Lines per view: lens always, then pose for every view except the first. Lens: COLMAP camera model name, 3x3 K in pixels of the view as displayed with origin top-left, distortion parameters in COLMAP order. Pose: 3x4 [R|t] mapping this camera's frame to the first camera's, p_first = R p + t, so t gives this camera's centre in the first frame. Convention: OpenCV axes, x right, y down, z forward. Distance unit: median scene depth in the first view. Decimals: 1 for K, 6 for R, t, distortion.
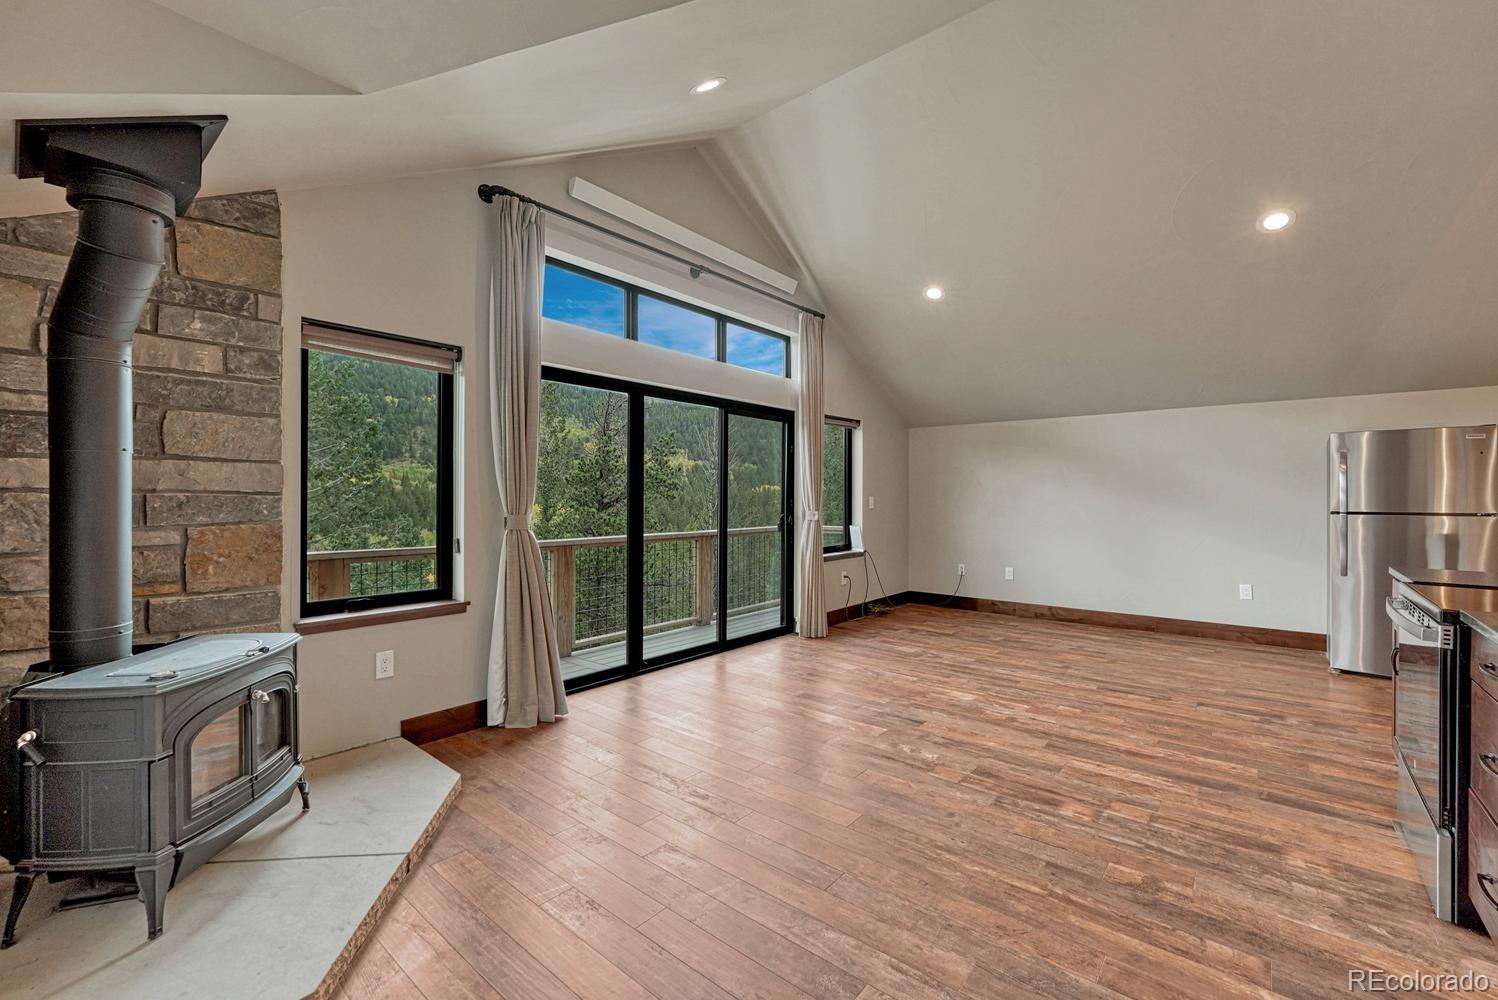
lens RADIAL K [[623.3, 0, 746.1], [0, 623.3, 505.3], [0, 0, 1]] dist [0.001640, 0.000372]
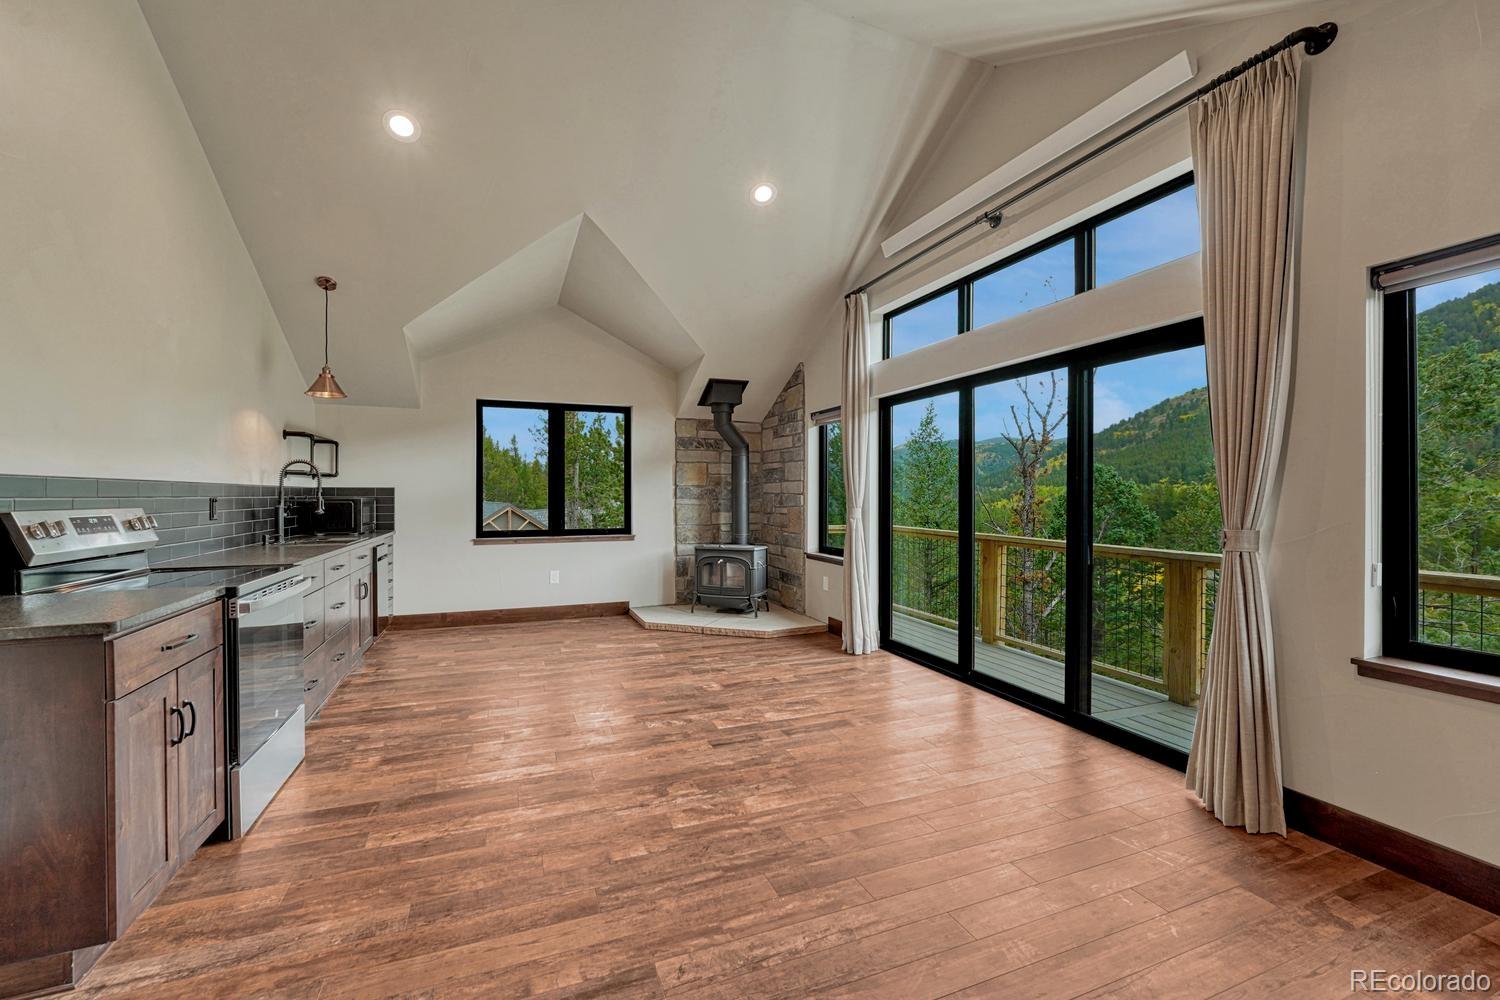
lens RADIAL K [[624.1, 0, 748.3], [0, 624.1, 495.1], [0, 0, 1]] dist [0.001640, 0.000372]
pose [[-0.475004, -0.000044, -0.879984, 1.036326], [-0.011670, 0.999912, 0.006249, -0.018471], [0.879906, 0.013238, -0.474963, 1.446527]]
